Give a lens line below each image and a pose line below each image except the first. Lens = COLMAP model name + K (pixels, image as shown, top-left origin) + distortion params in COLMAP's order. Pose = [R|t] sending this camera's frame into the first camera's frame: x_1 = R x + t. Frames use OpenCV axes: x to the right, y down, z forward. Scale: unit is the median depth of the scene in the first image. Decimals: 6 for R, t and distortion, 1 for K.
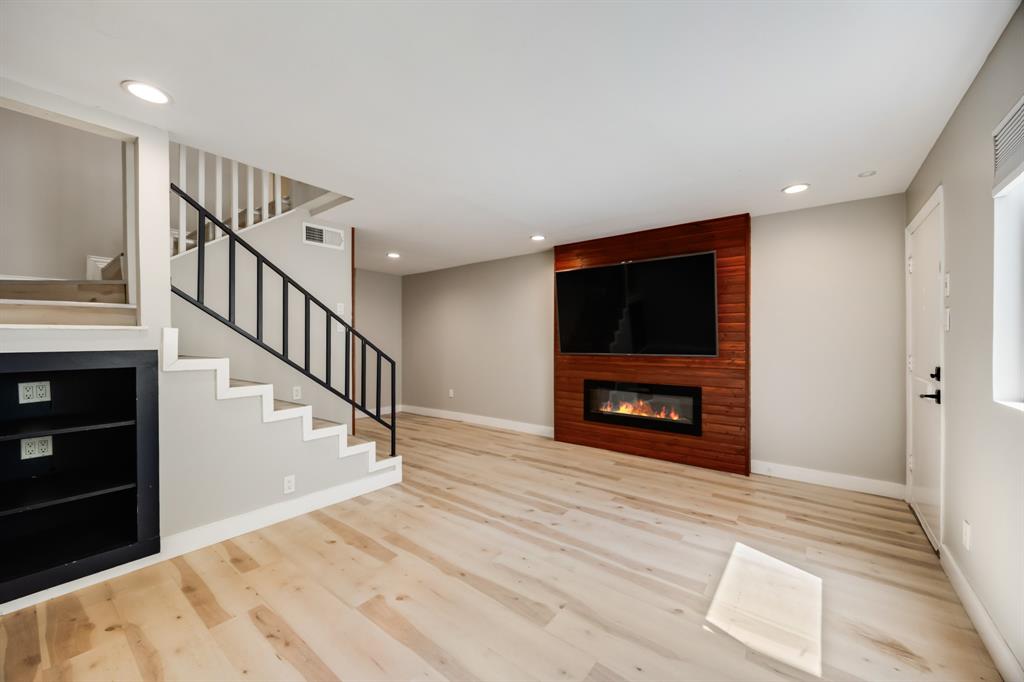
lens RADIAL K [[391.8, 0, 521.0], [0, 391.8, 335.8], [0, 0, 1]] dist [0.000579, -0.000157]
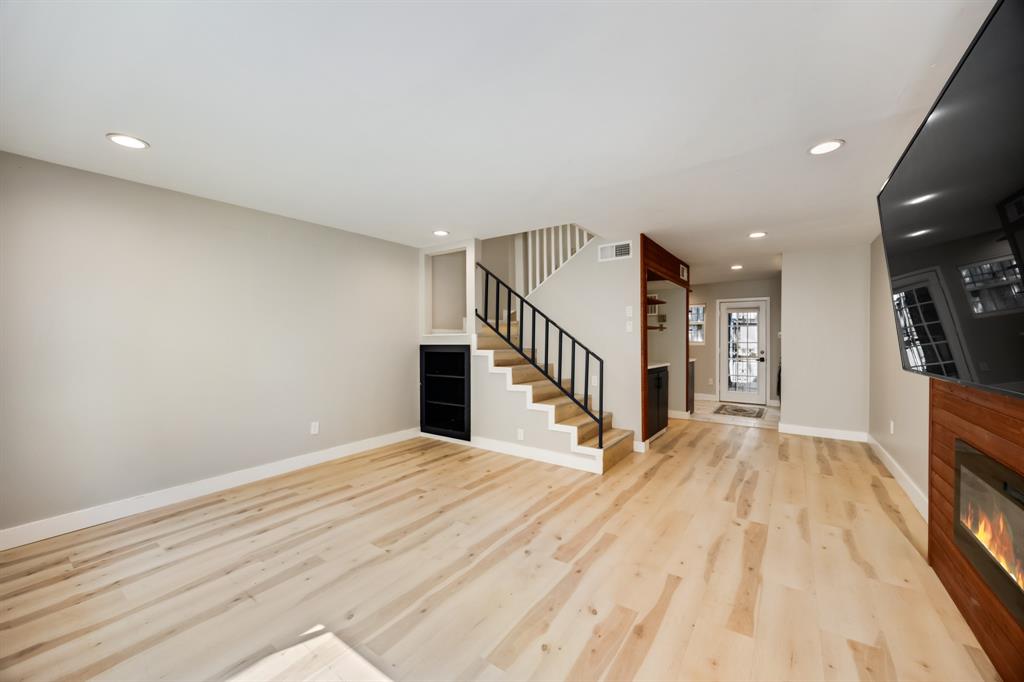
lens RADIAL K [[391.8, 0, 511.2], [0, 391.8, 341.7], [0, 0, 1]] dist [0.000579, -0.000157]
pose [[0.041829, 0.010889, -0.999065, 0.932251], [0.011182, 0.999873, 0.011366, 0.001341], [0.999062, -0.011647, 0.041702, 0.913431]]
